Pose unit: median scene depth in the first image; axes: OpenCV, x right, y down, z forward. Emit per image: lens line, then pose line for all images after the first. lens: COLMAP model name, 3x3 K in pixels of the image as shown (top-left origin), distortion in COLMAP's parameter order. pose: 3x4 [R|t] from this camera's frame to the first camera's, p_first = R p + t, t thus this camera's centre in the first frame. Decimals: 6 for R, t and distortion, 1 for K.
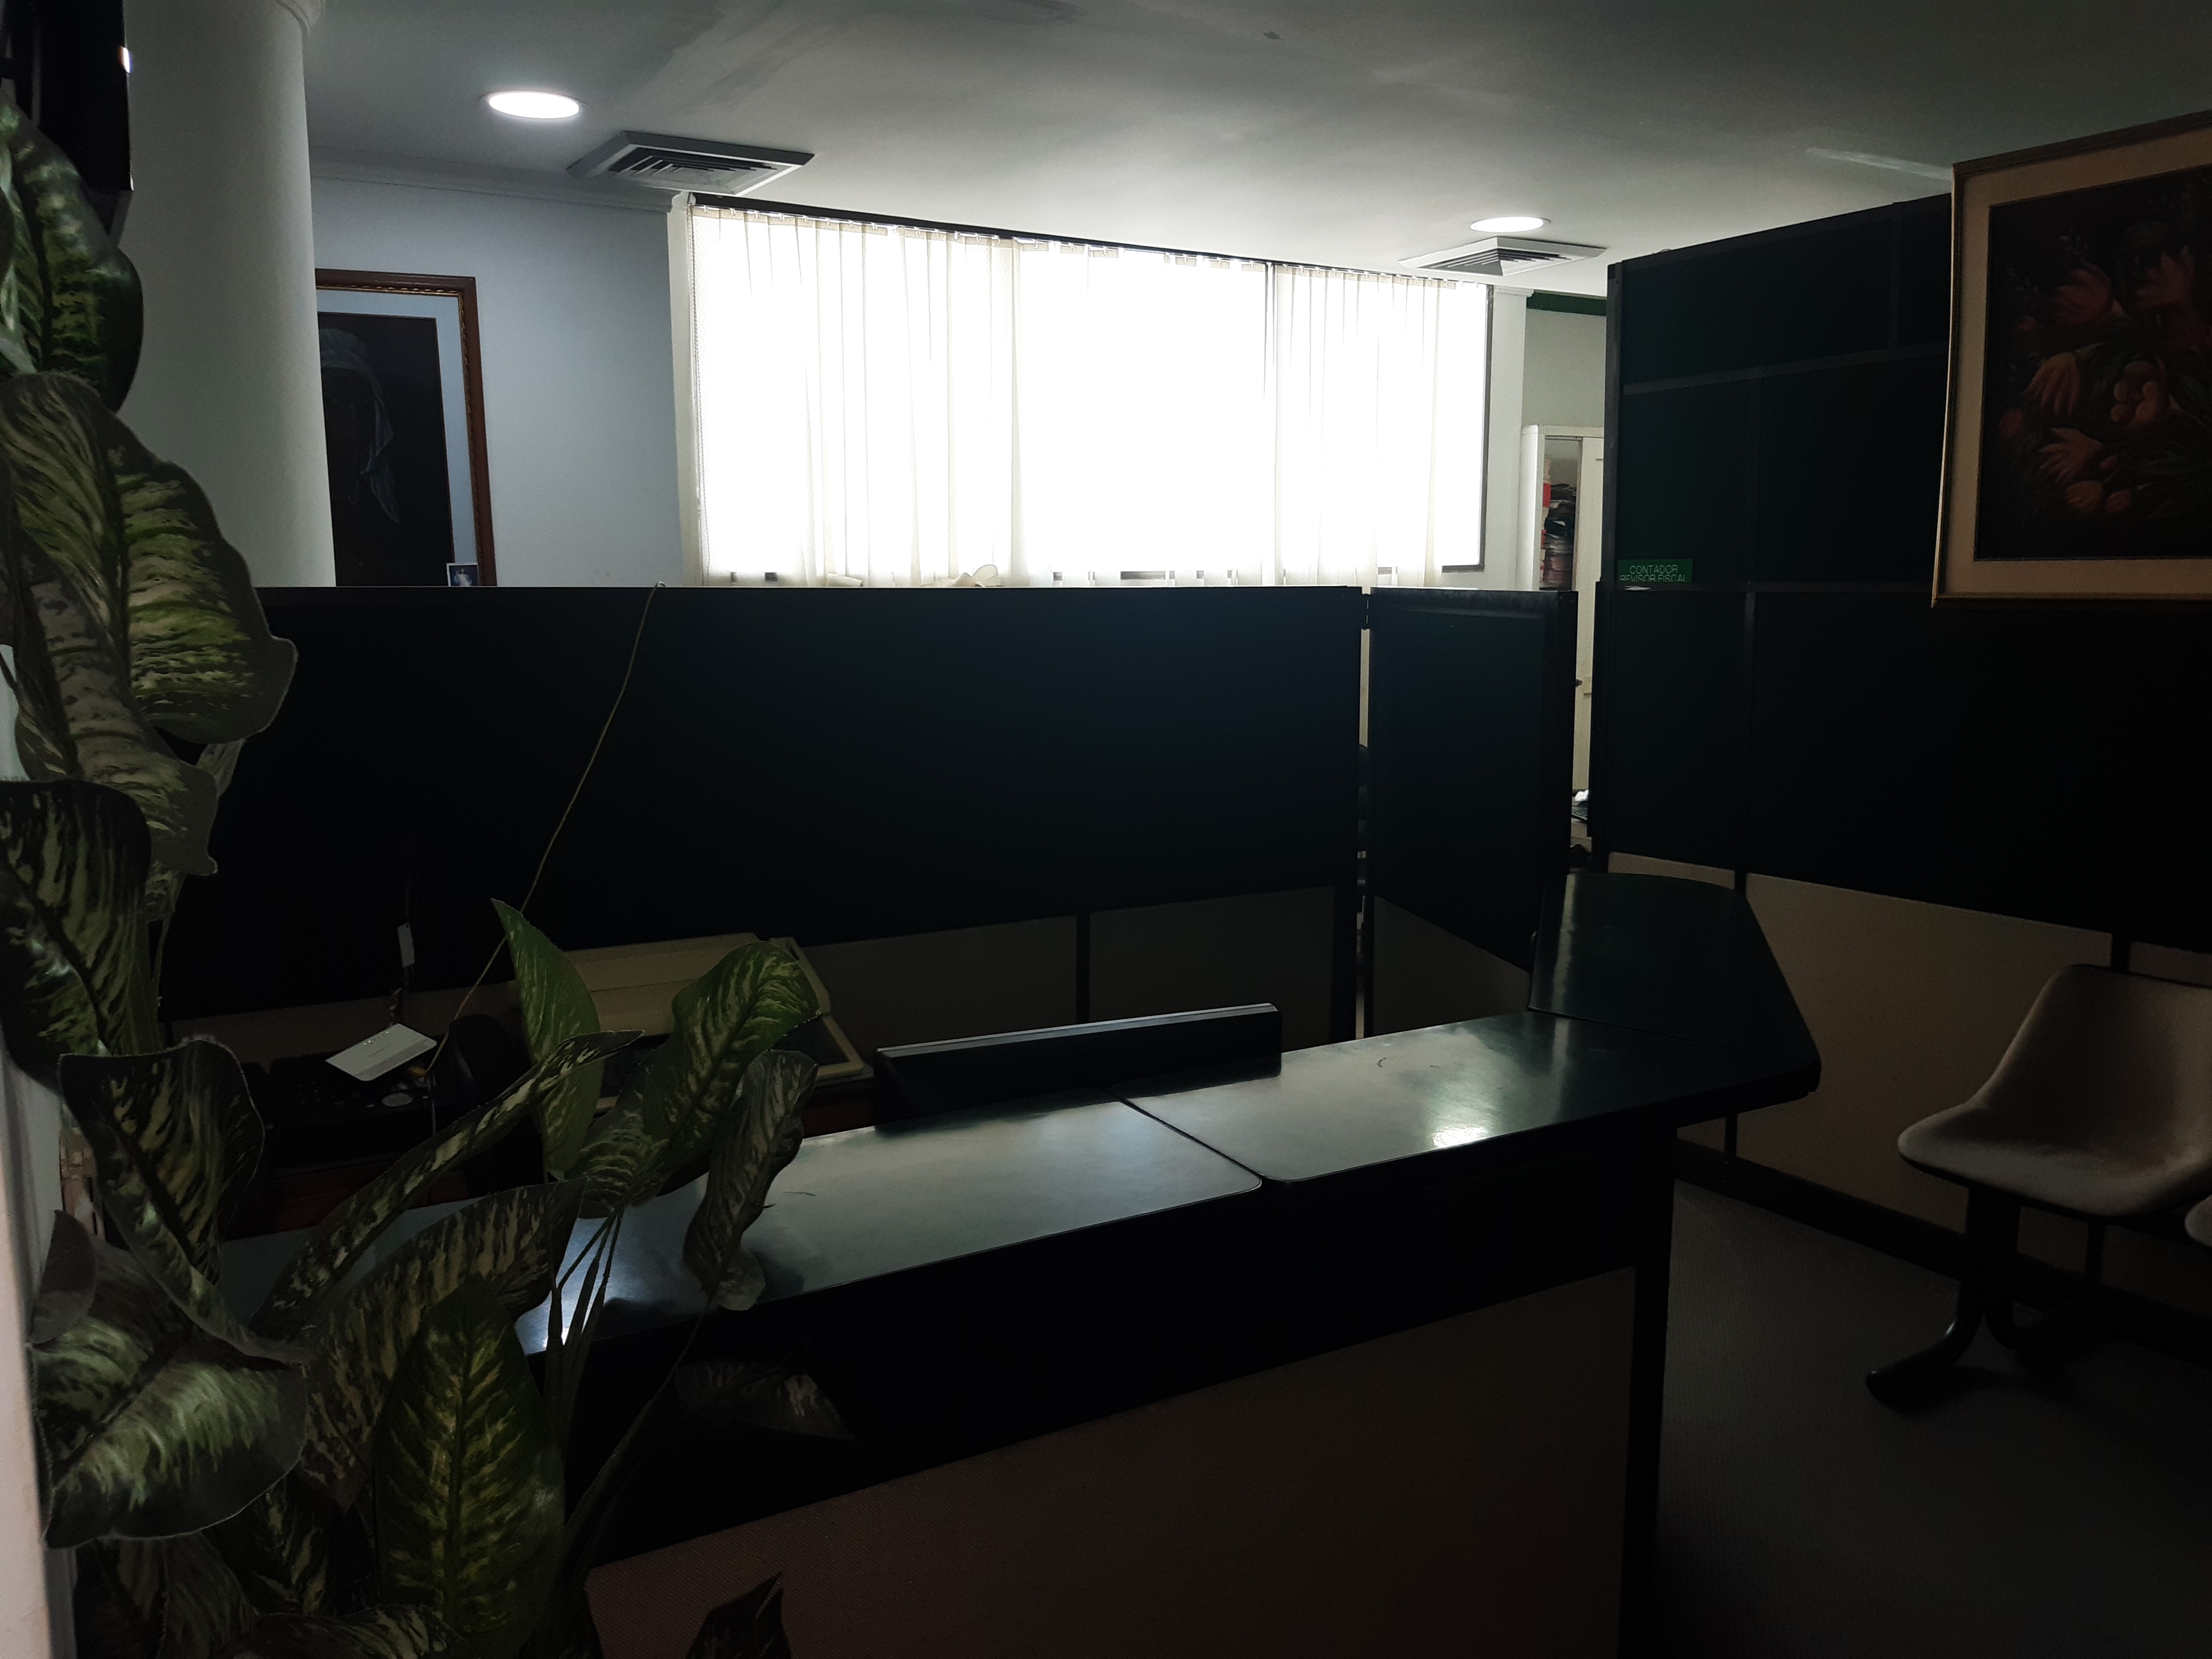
lens RADIAL K [[1719.4, 0, 1093.7], [0, 1719.4, 824.6], [0, 0, 1]] dist [0.042455, -0.057091]
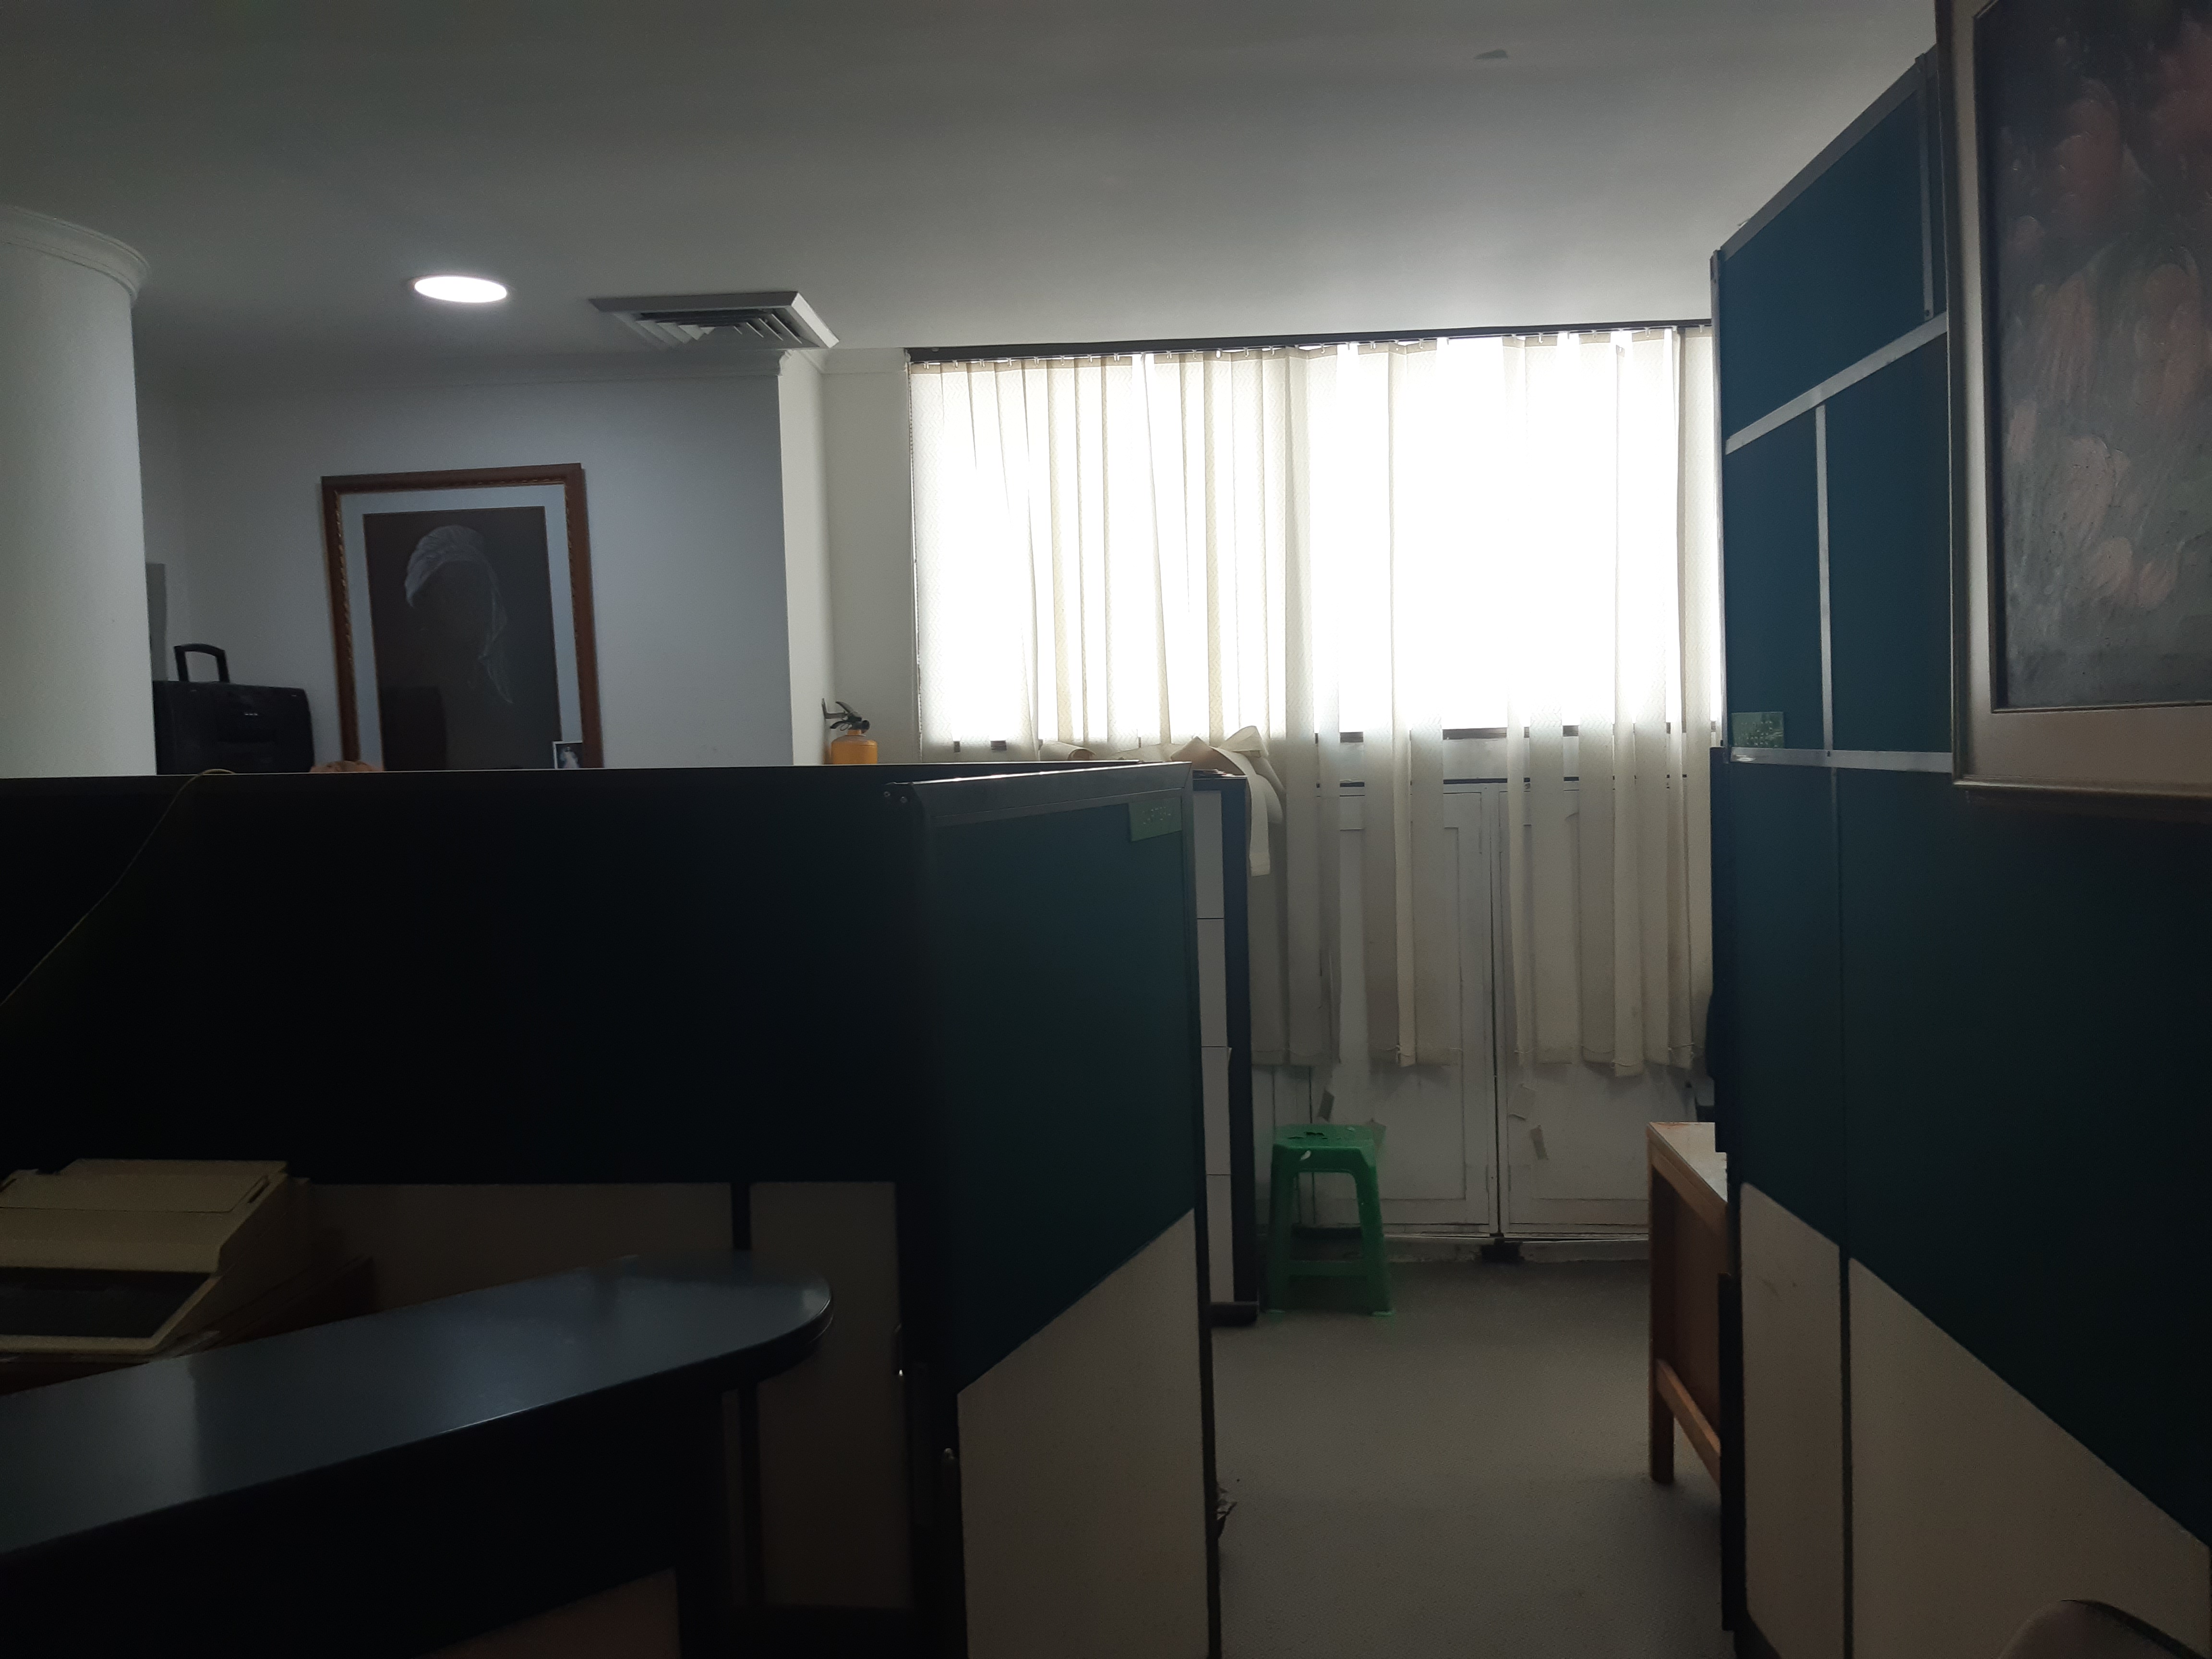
lens RADIAL K [[1719.4, 0, 1110.6], [0, 1719.4, 836.5], [0, 0, 1]] dist [0.042455, -0.057091]
pose [[0.827372, 0.022015, -0.561223, 0.454926], [-0.062997, 0.996564, -0.053780, -0.058769], [0.558110, 0.079851, 0.825916, 0.332061]]
